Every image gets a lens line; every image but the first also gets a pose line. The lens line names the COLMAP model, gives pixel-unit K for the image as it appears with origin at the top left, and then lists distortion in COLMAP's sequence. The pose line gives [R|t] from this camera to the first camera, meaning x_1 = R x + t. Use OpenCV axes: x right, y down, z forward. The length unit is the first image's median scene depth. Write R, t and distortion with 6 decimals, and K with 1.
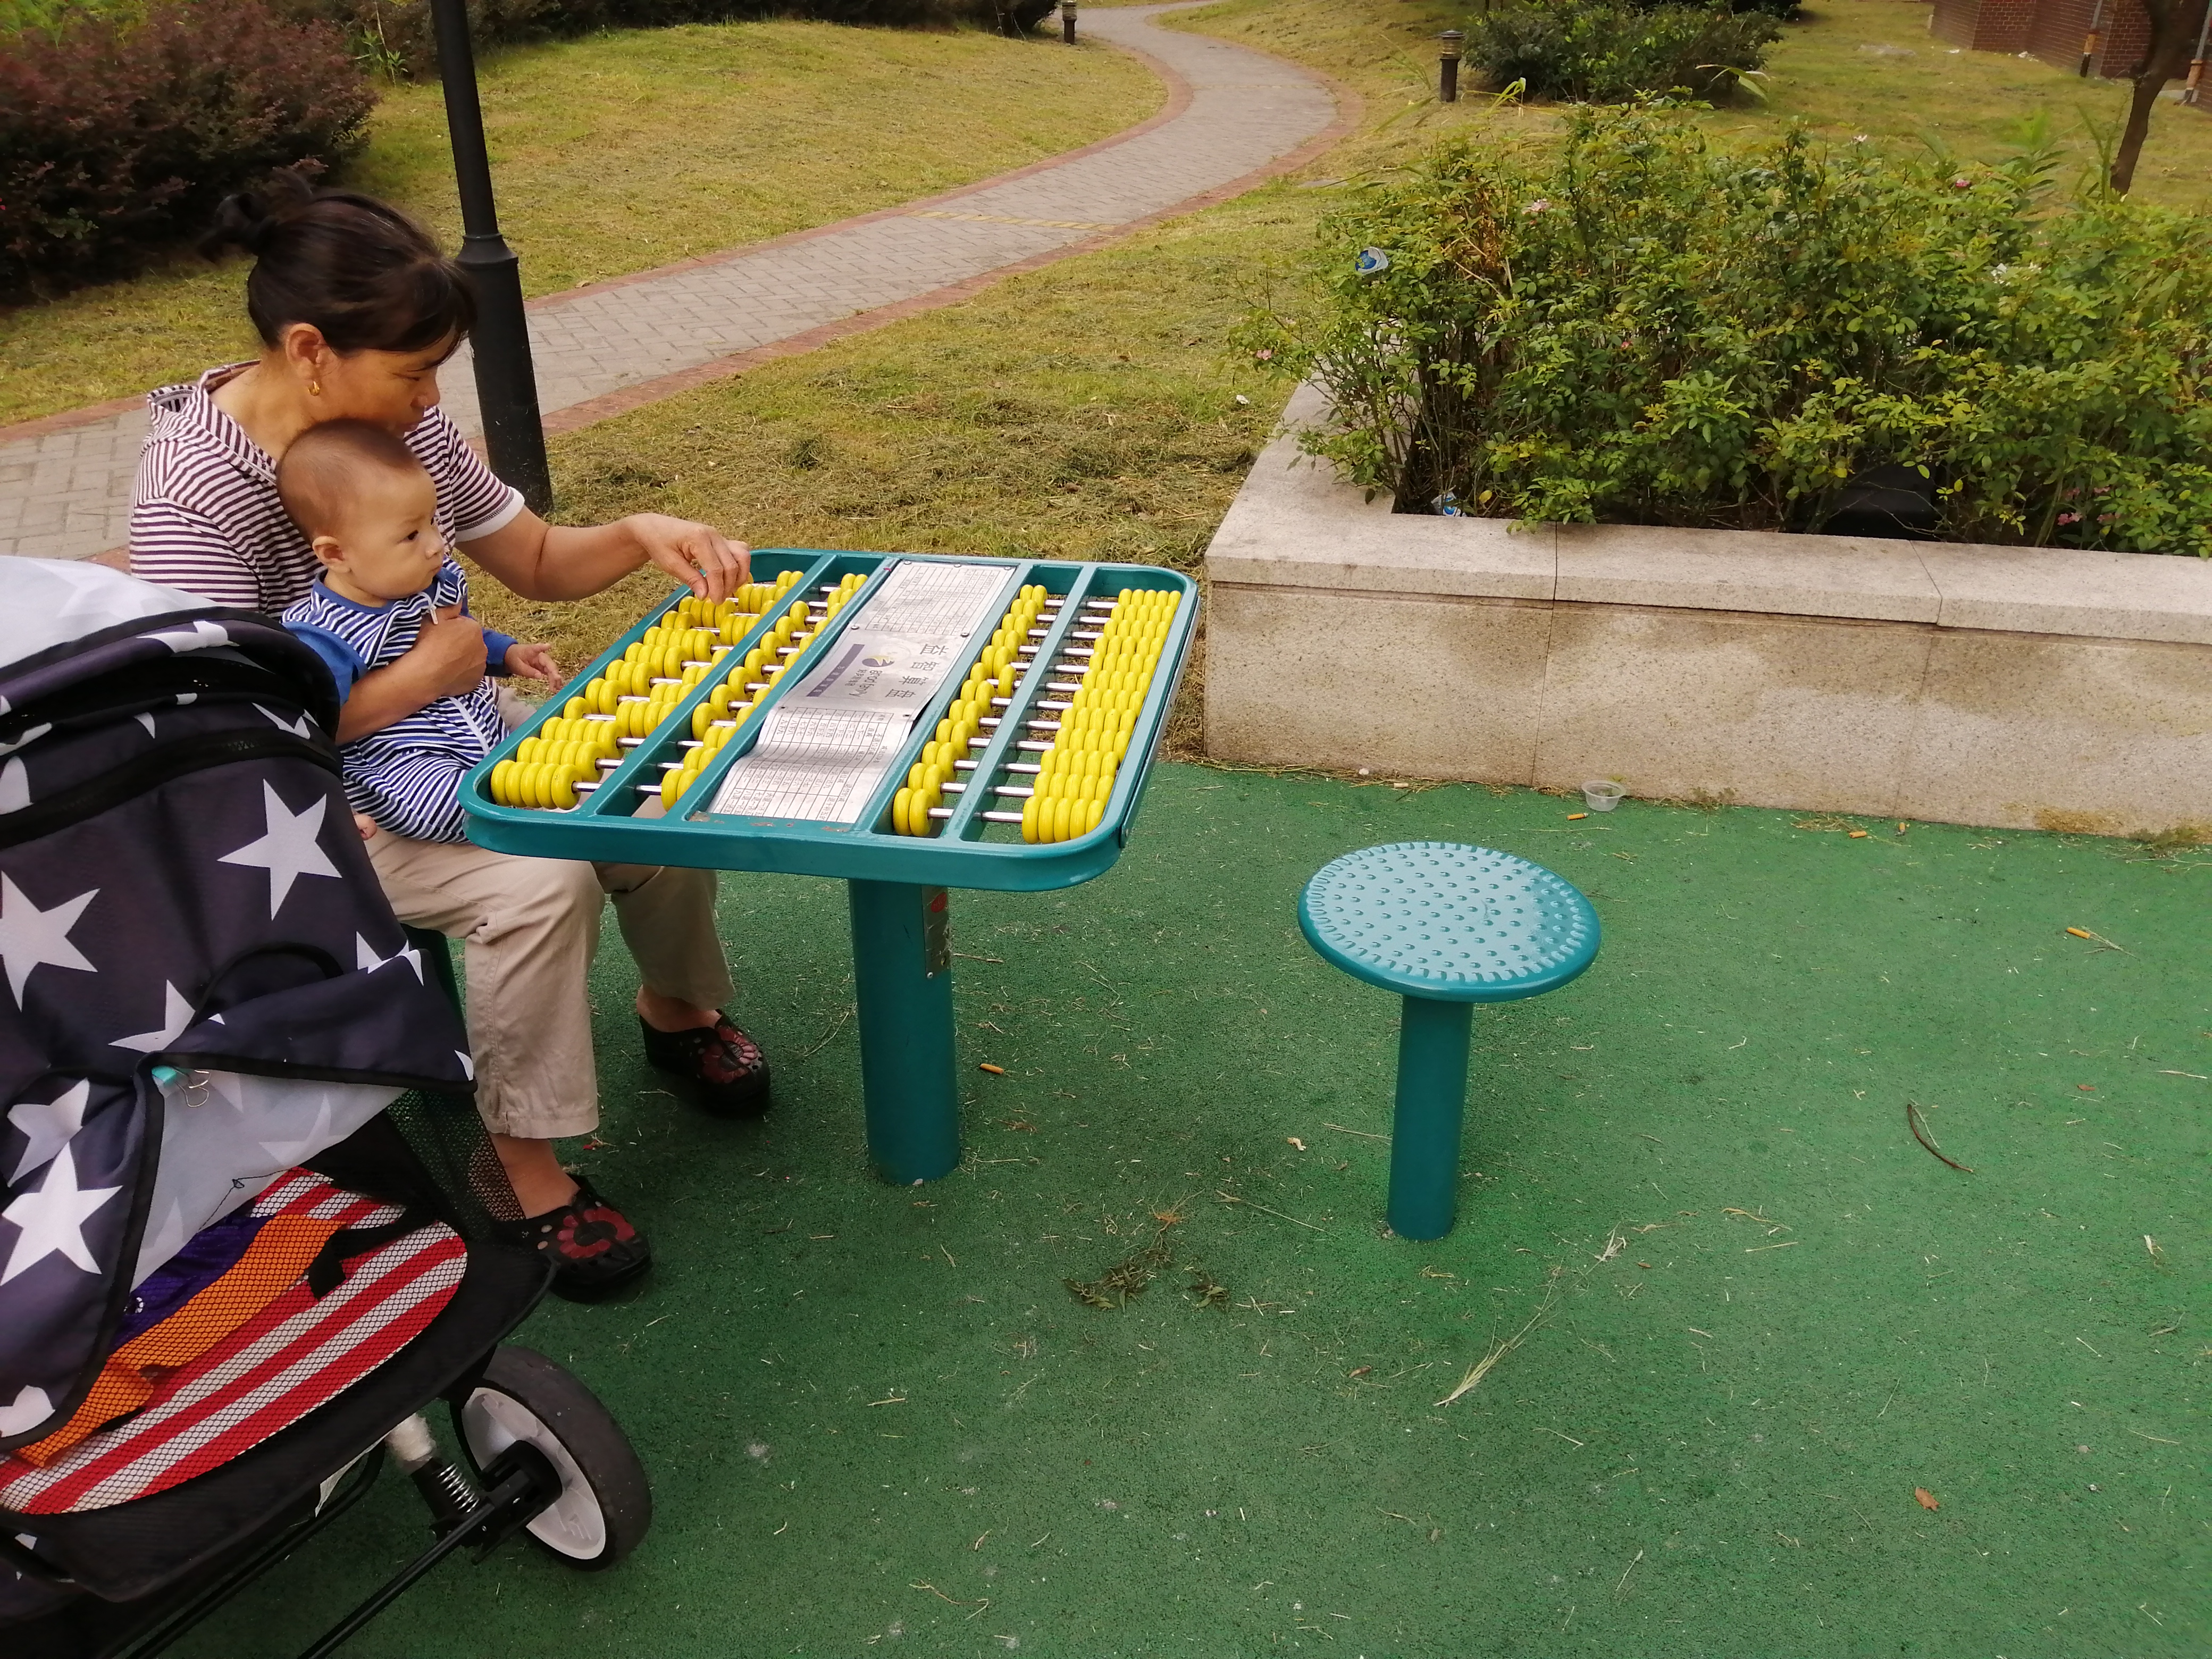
lens RADIAL K [[1760.6, 0, 1093.6], [0, 1760.6, 815.0], [0, 0, 1]] dist [0.070183, -0.106064]
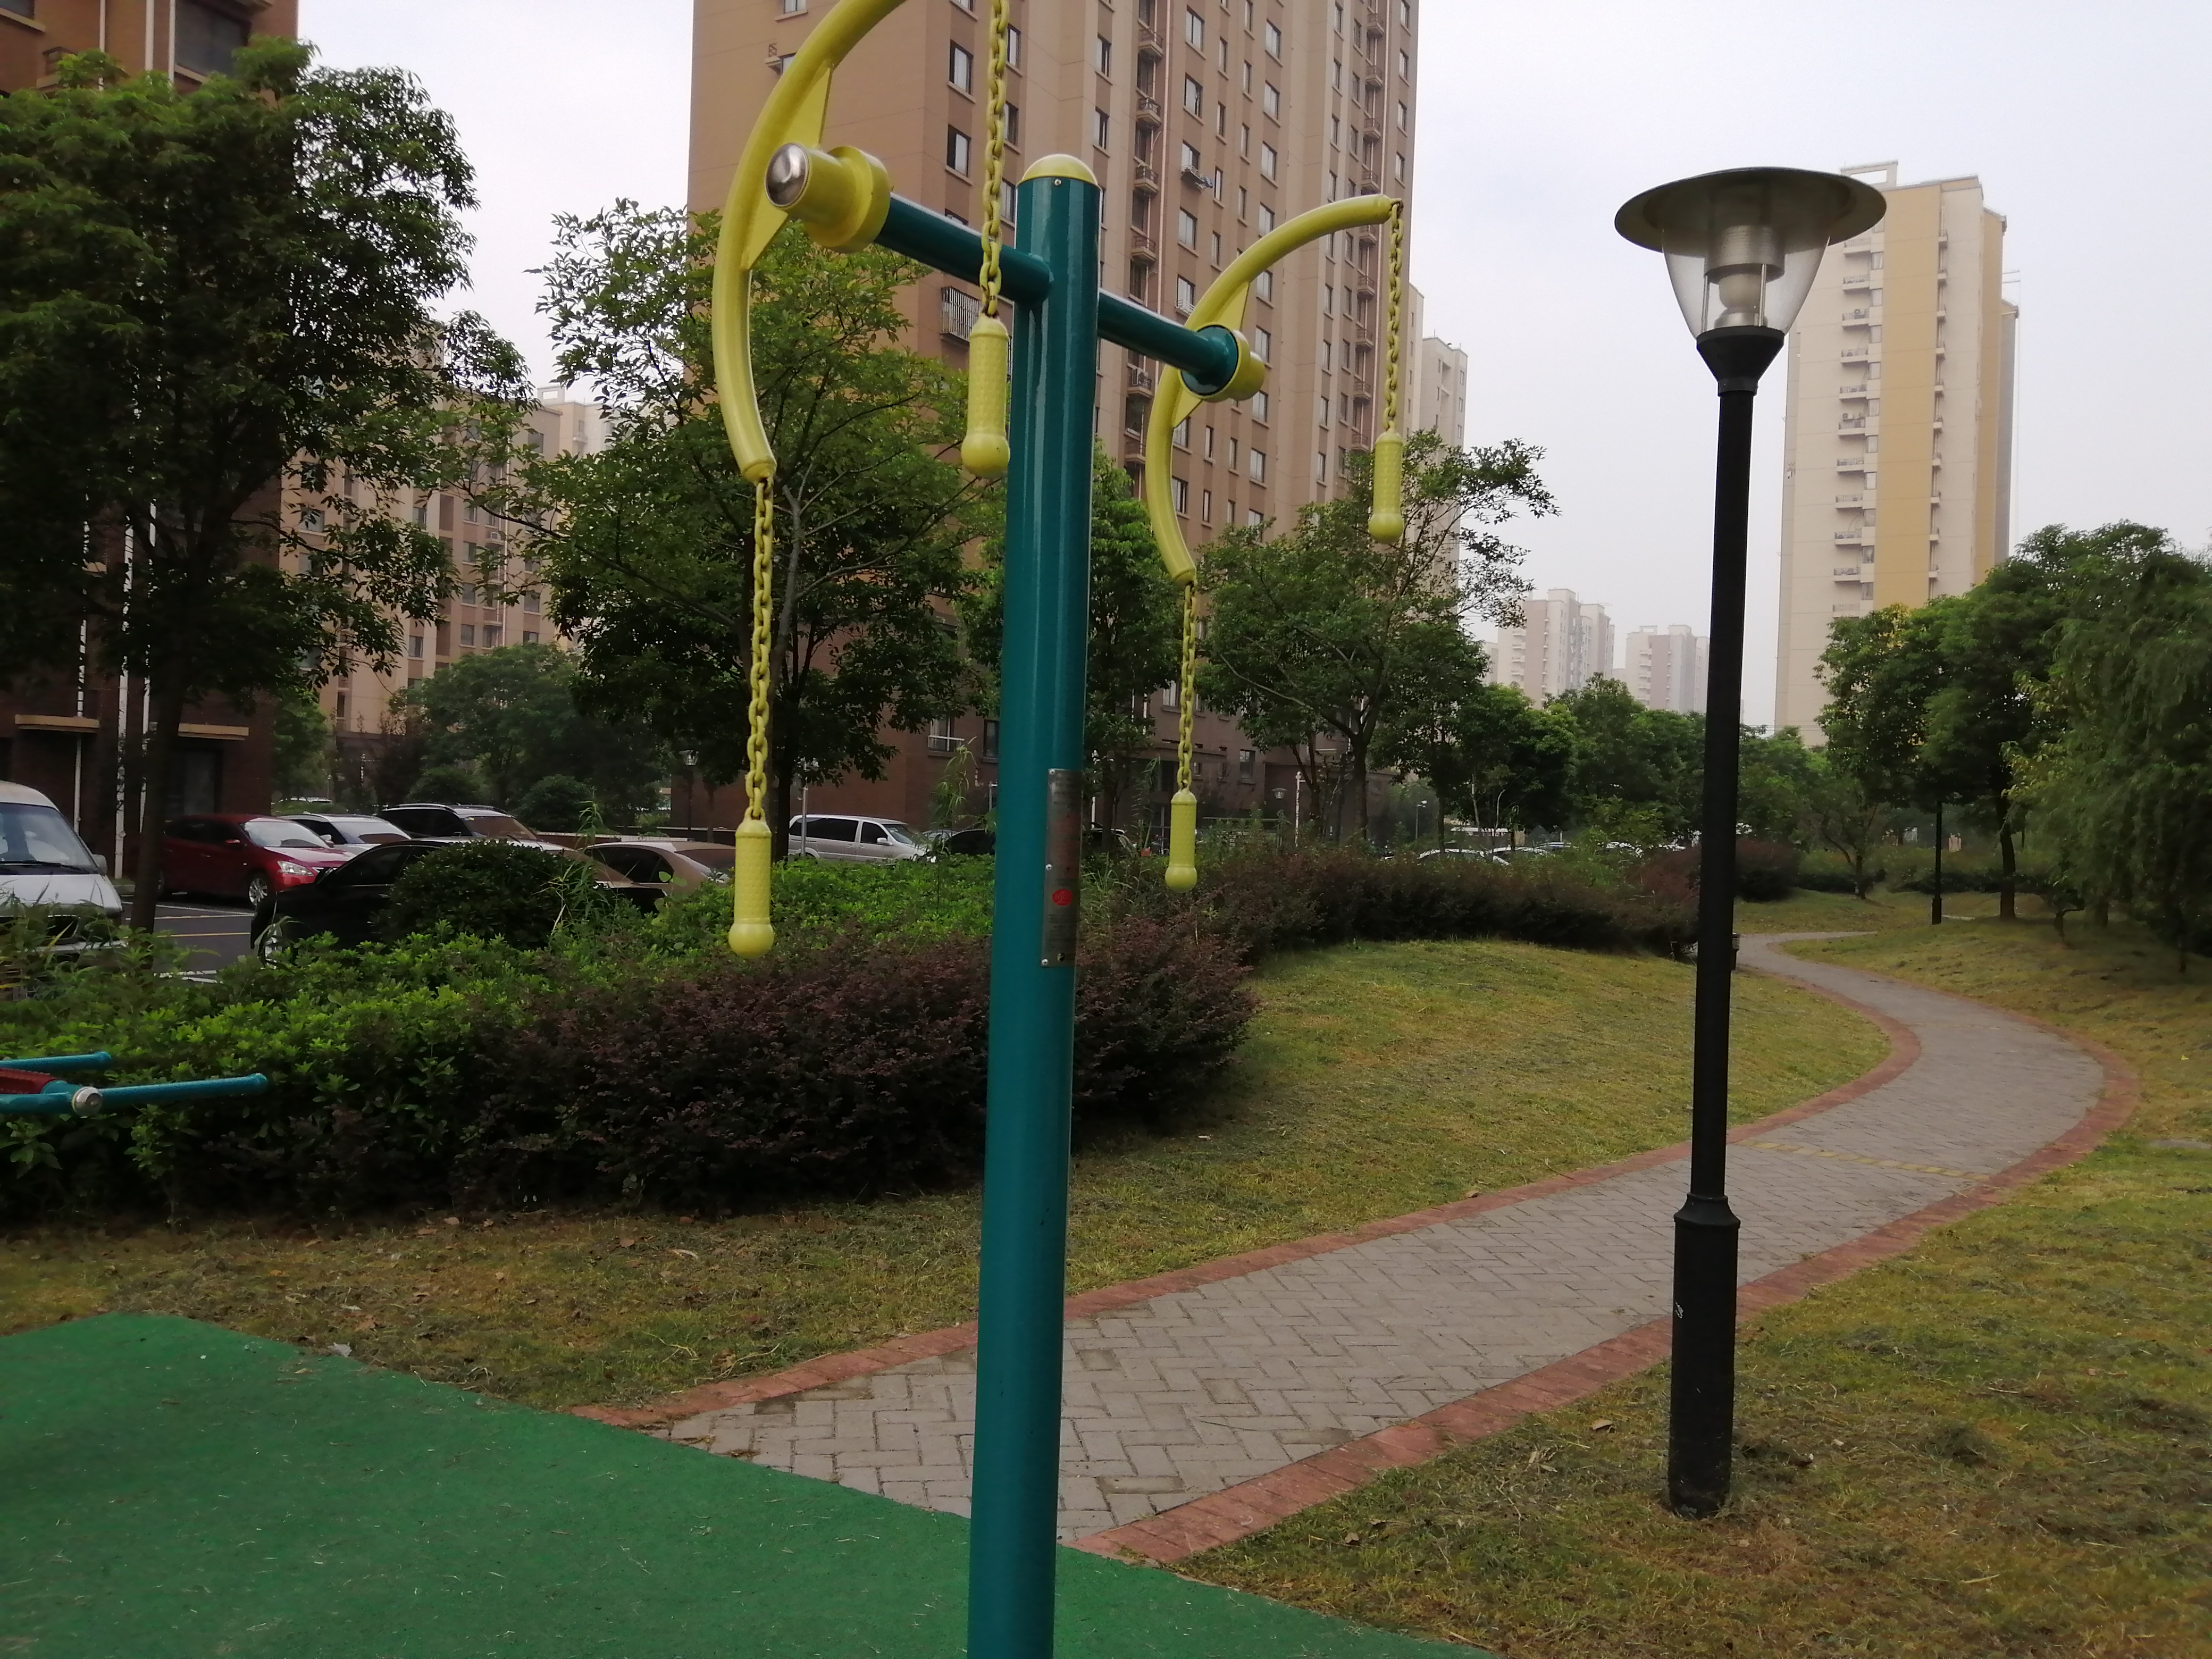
lens RADIAL K [[1760.6, 0, 1093.6], [0, 1760.6, 815.0], [0, 0, 1]] dist [0.070183, -0.106064]
pose [[0.957357, 0.035740, -0.286690, -0.152016], [-0.163796, 0.884571, -0.436699, -0.010029], [0.237990, 0.465035, 0.852704, -0.007505]]
